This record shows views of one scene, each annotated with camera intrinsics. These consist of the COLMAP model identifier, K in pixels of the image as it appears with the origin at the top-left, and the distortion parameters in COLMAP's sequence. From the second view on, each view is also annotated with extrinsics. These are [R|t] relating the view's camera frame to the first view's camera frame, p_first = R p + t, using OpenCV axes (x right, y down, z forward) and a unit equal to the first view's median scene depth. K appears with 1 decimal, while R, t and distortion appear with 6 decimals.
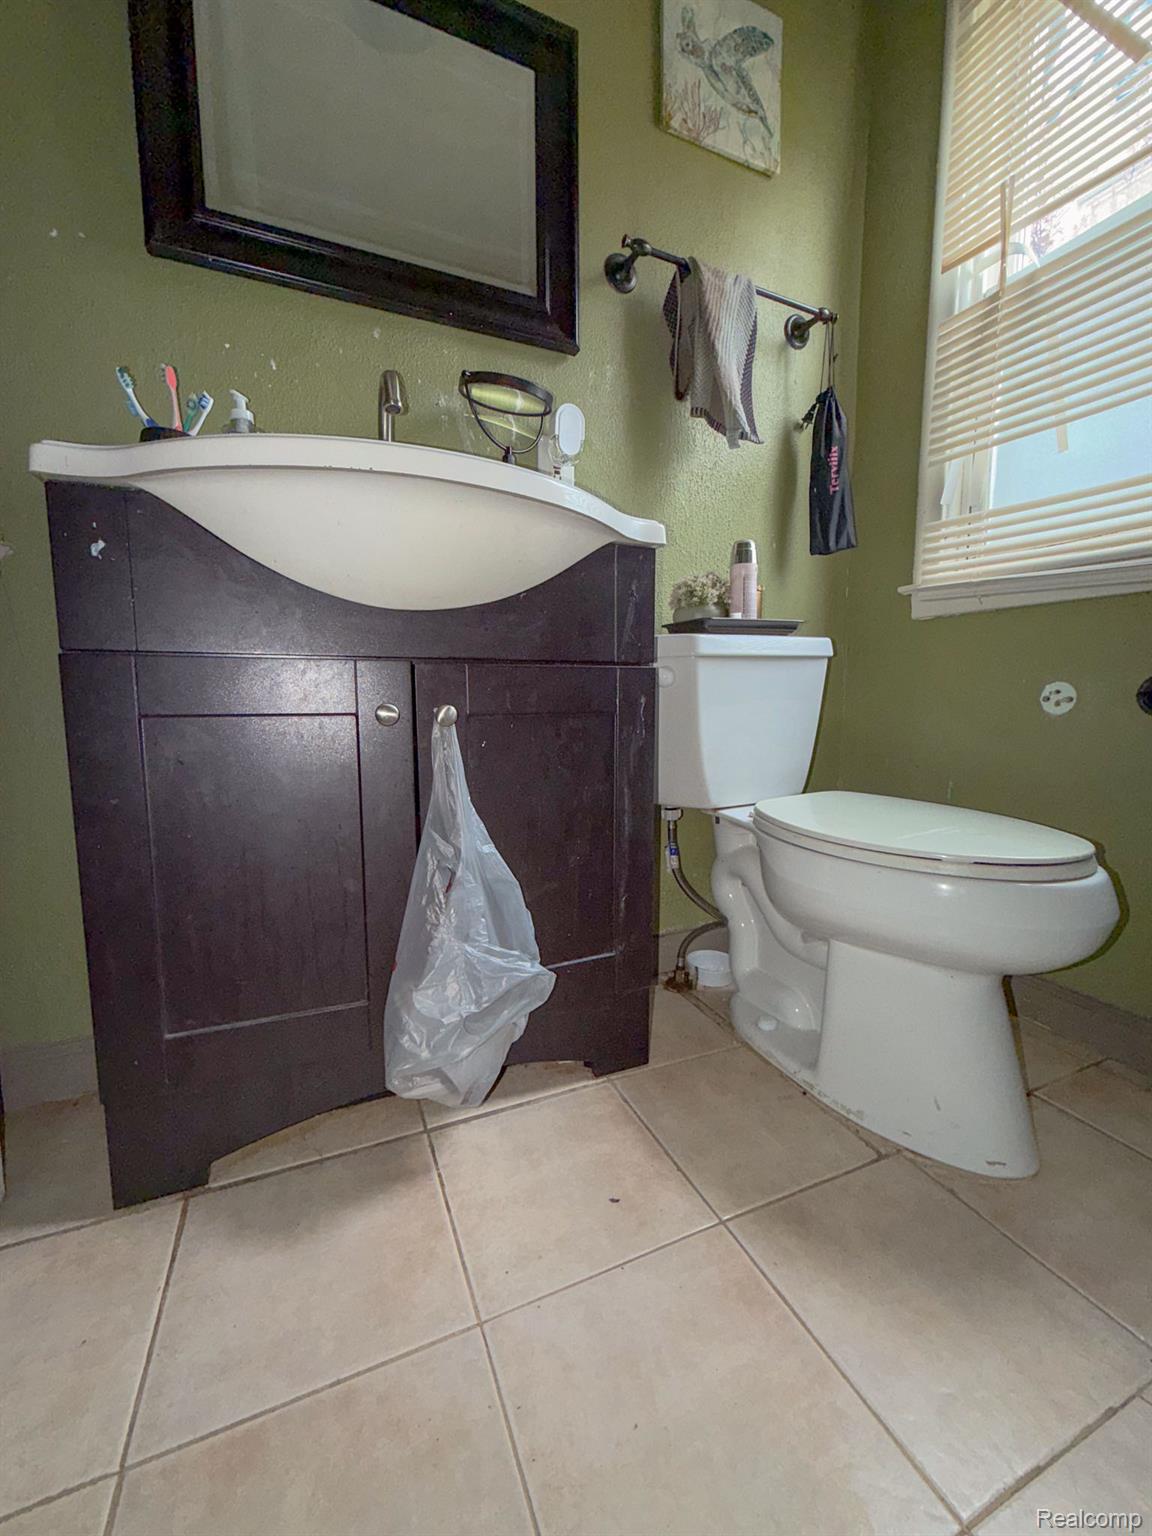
lens RADIAL K [[619.1, 0, 575.8], [0, 619.1, 764.4], [0, 0, 1]] dist [-0.006324, 0.000346]
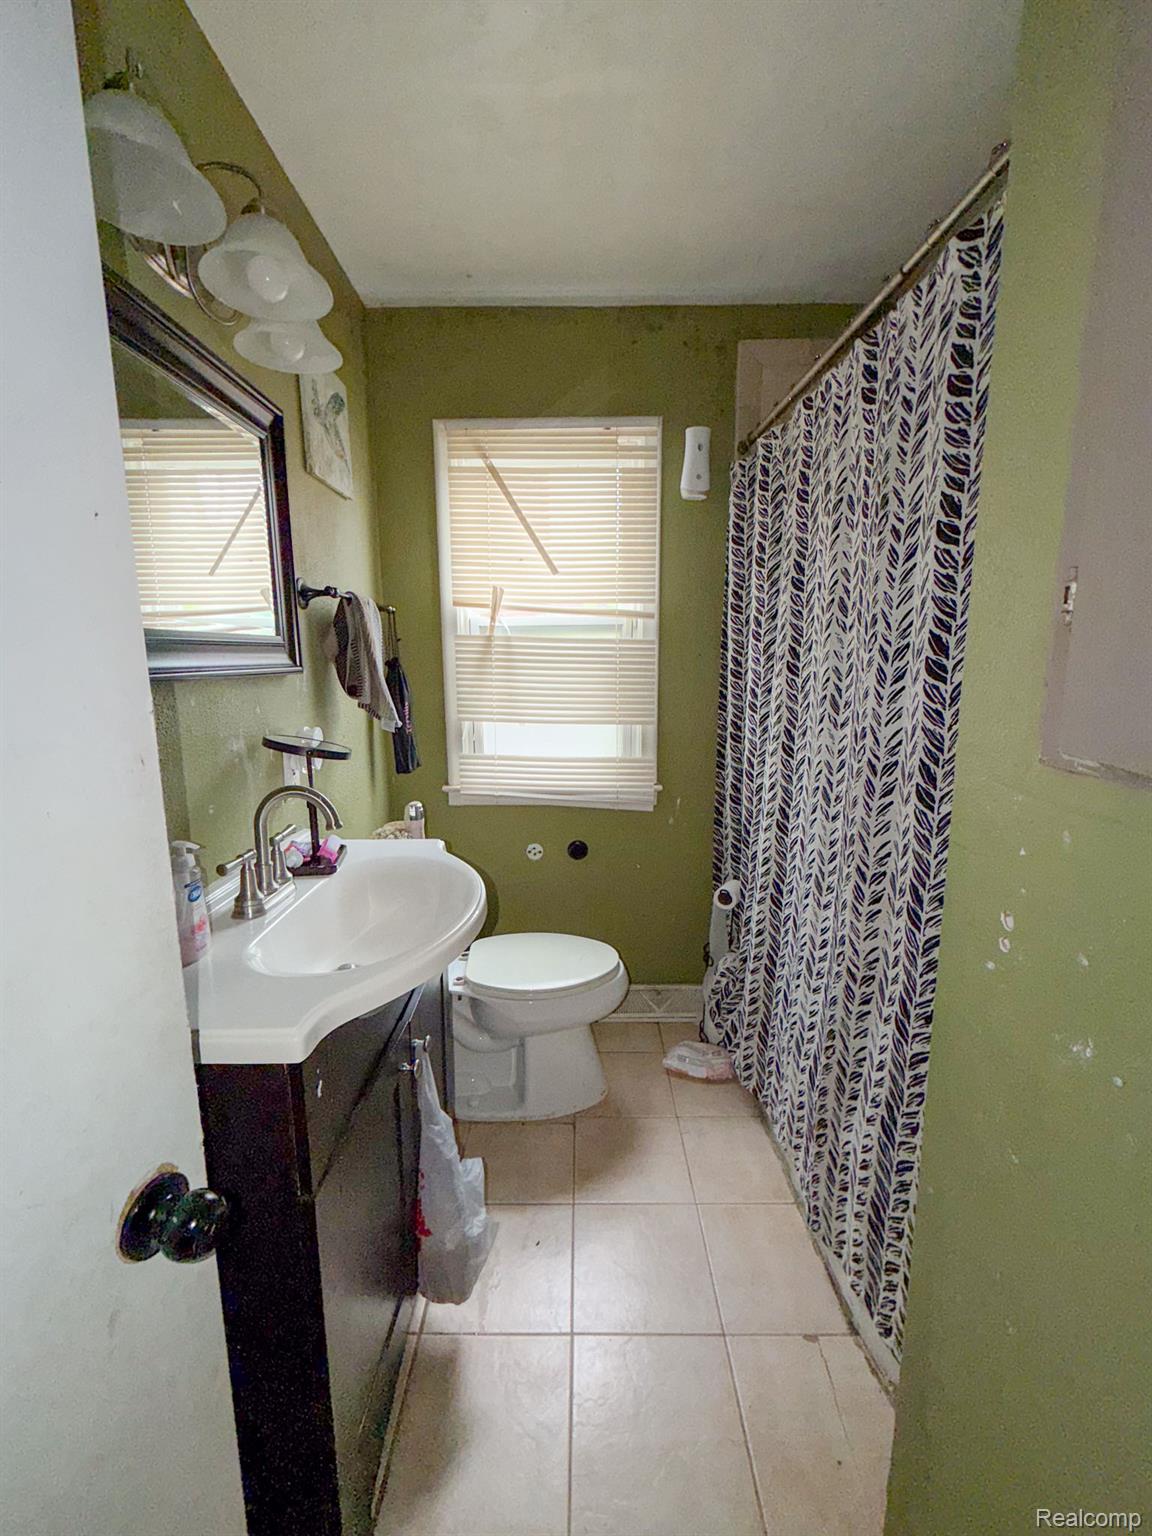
lens RADIAL K [[619.1, 0, 574.5], [0, 619.1, 766.7], [0, 0, 1]] dist [-0.006324, 0.000346]
pose [[0.418438, -0.150920, 0.895619, -0.813103], [0.108238, 0.987356, 0.115809, -0.545883], [-0.901773, 0.048481, 0.429482, 0.035309]]
